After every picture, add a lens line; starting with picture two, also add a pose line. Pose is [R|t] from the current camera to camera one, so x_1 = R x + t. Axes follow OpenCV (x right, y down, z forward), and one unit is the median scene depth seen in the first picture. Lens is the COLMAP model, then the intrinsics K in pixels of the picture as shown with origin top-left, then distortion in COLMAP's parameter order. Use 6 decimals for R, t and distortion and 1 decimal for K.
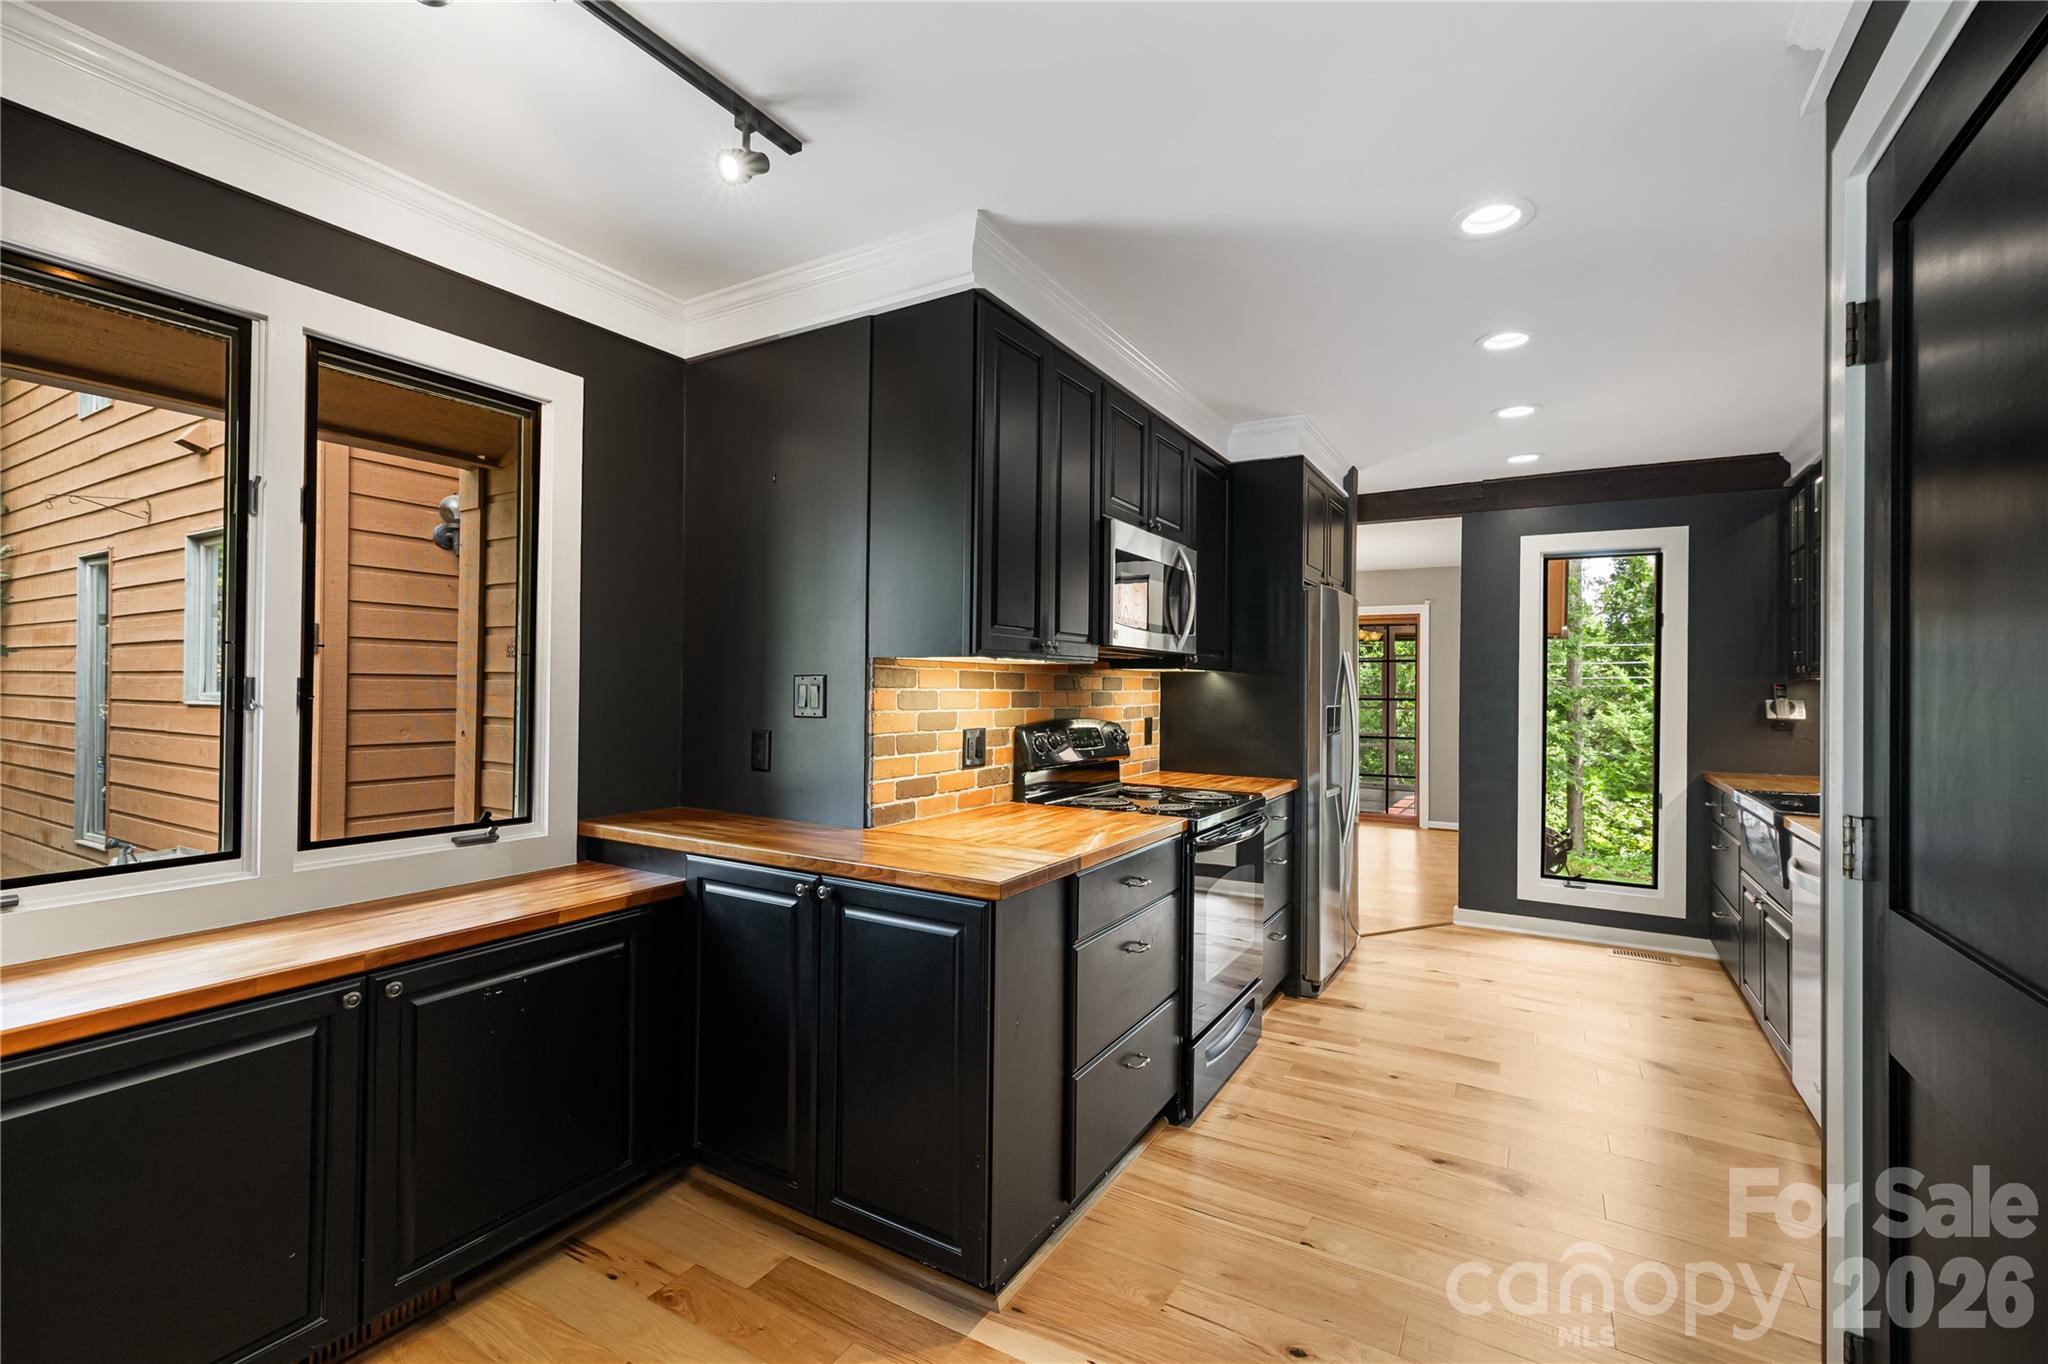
lens RADIAL K [[879.5, 0, 1025.4], [0, 879.5, 680.1], [0, 0, 1]] dist [0.002507, 0.000327]
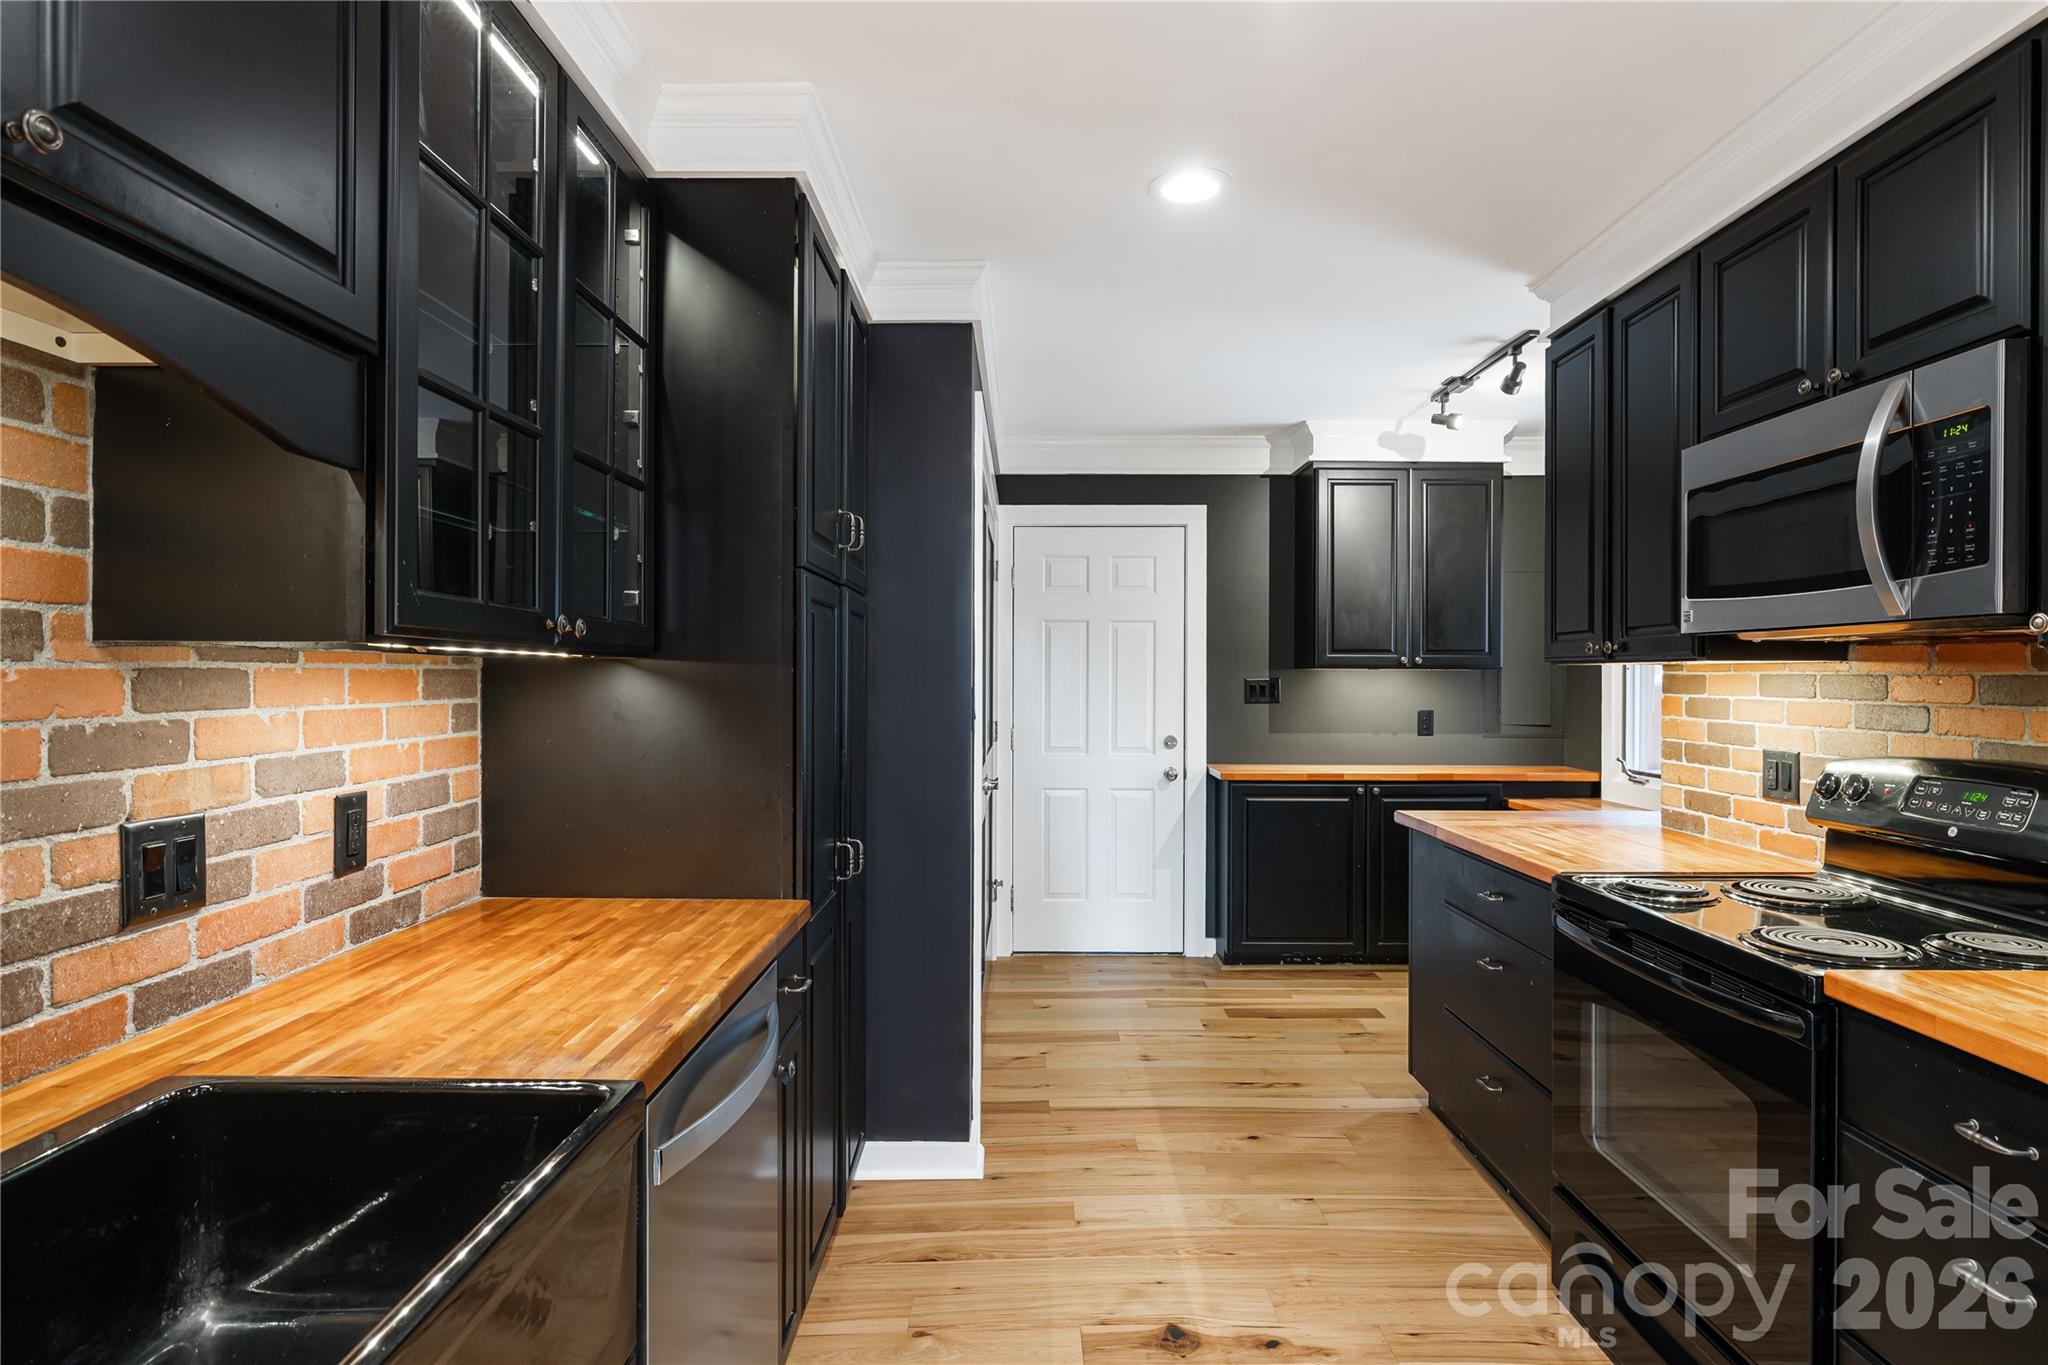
lens RADIAL K [[1057.5, 0, 1022.0], [0, 1057.5, 678.1], [0, 0, 1]] dist [-0.000713, -0.000162]
pose [[-0.862840, -0.012102, -0.505332, 0.830683], [-0.008210, 0.999917, -0.009929, 0.006770], [0.505411, -0.004419, -0.862868, 1.252196]]
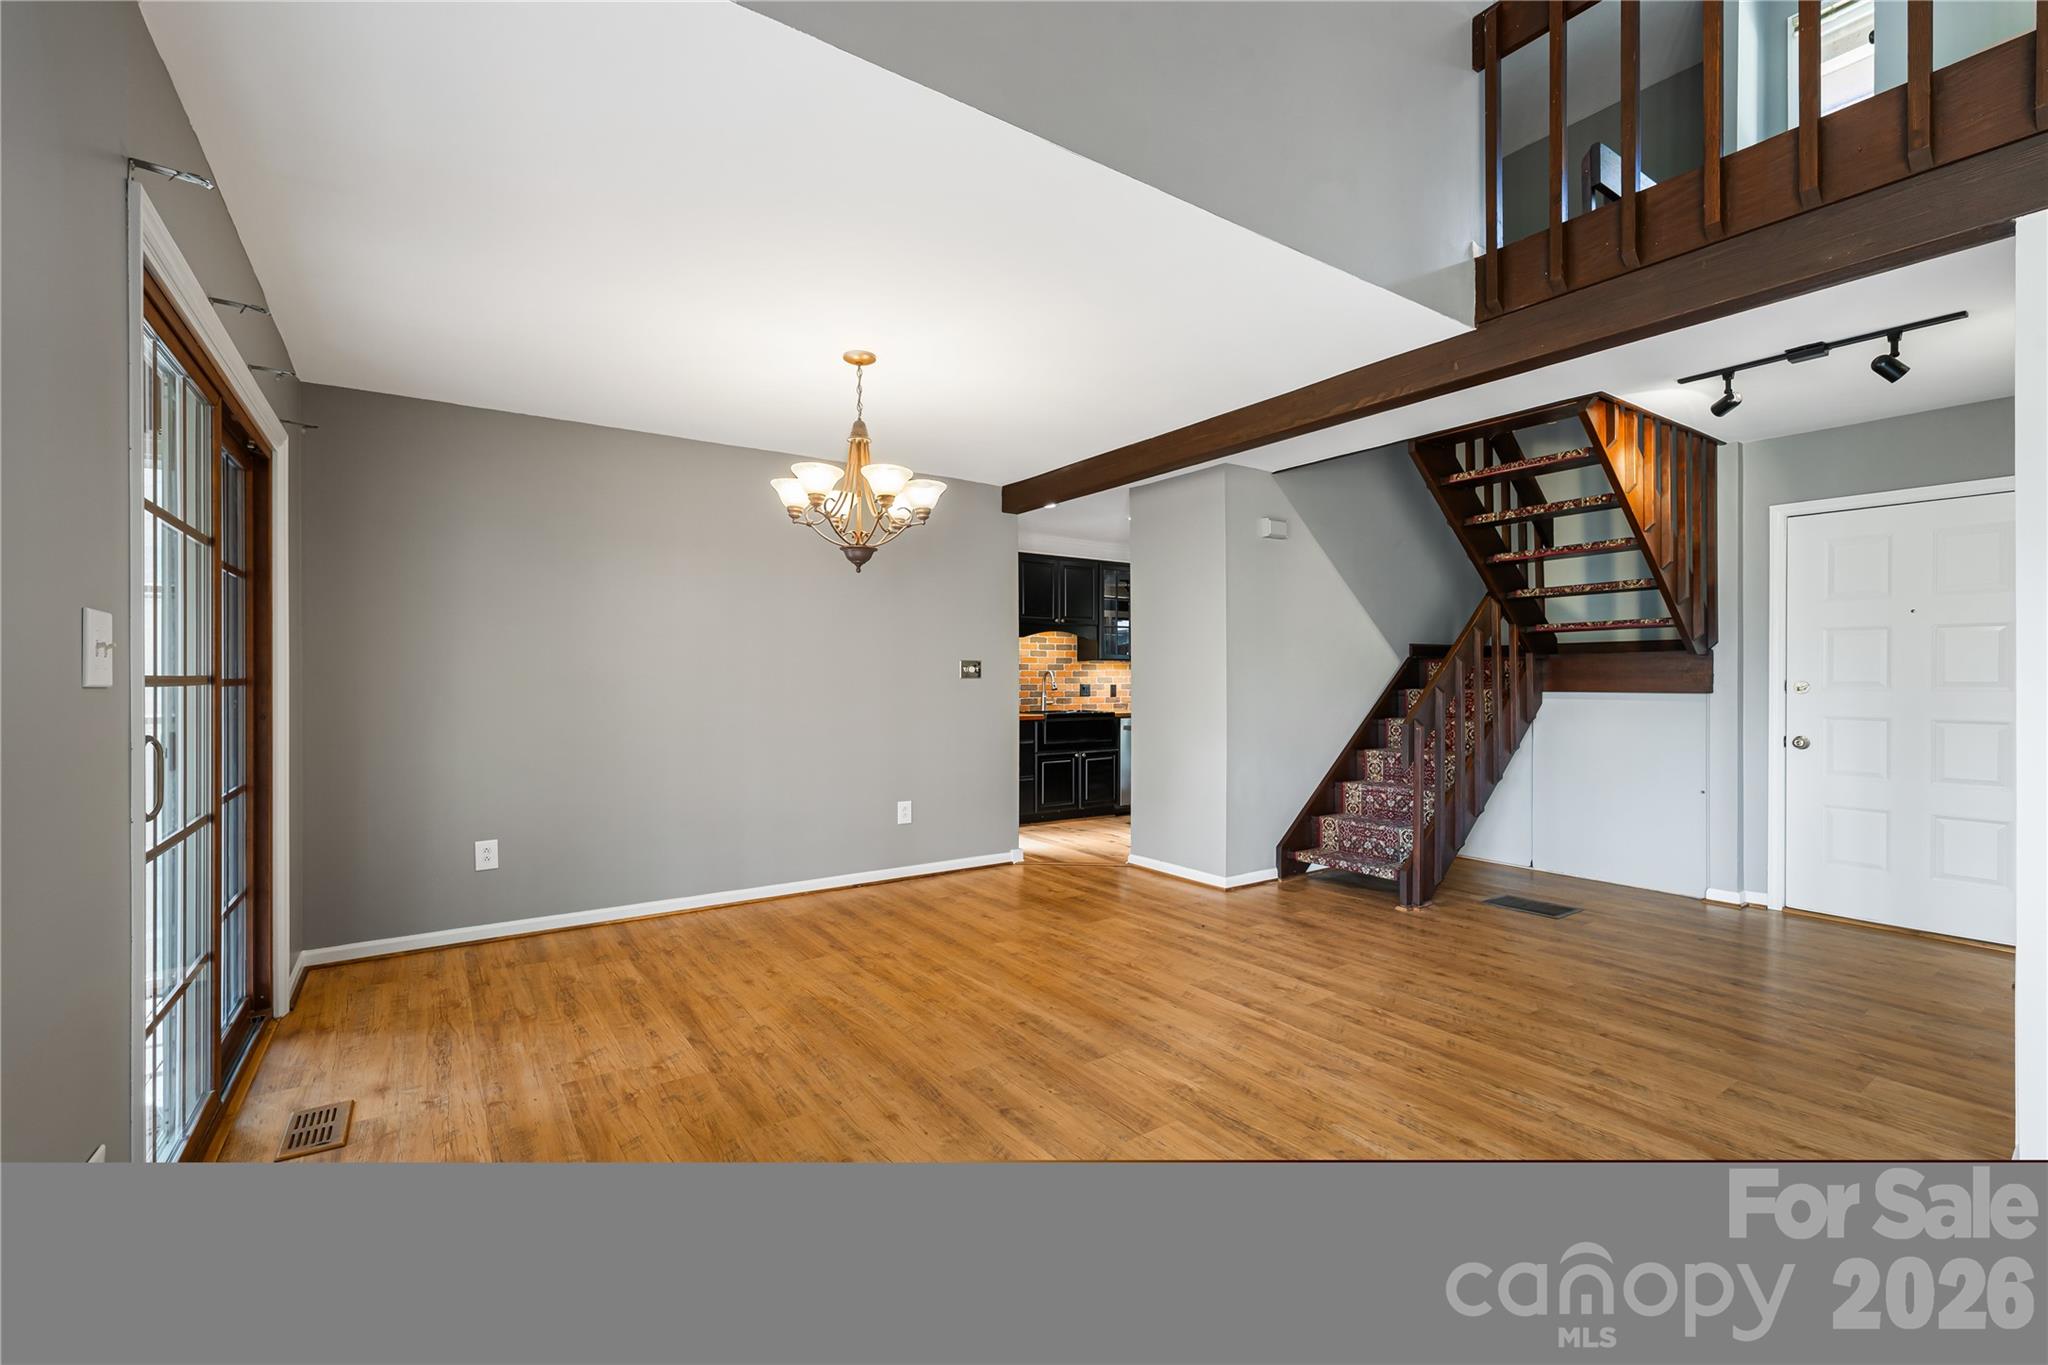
lens RADIAL K [[858.4, 0, 1024.4], [0, 858.4, 680.6], [0, 0, 1]] dist [0.000788, 0.000240]
pose [[-0.909594, -0.012089, 0.415321, 0.012444], [-0.012616, 0.999919, 0.001475, 0.048366], [-0.415306, -0.003898, -0.909674, 3.137309]]
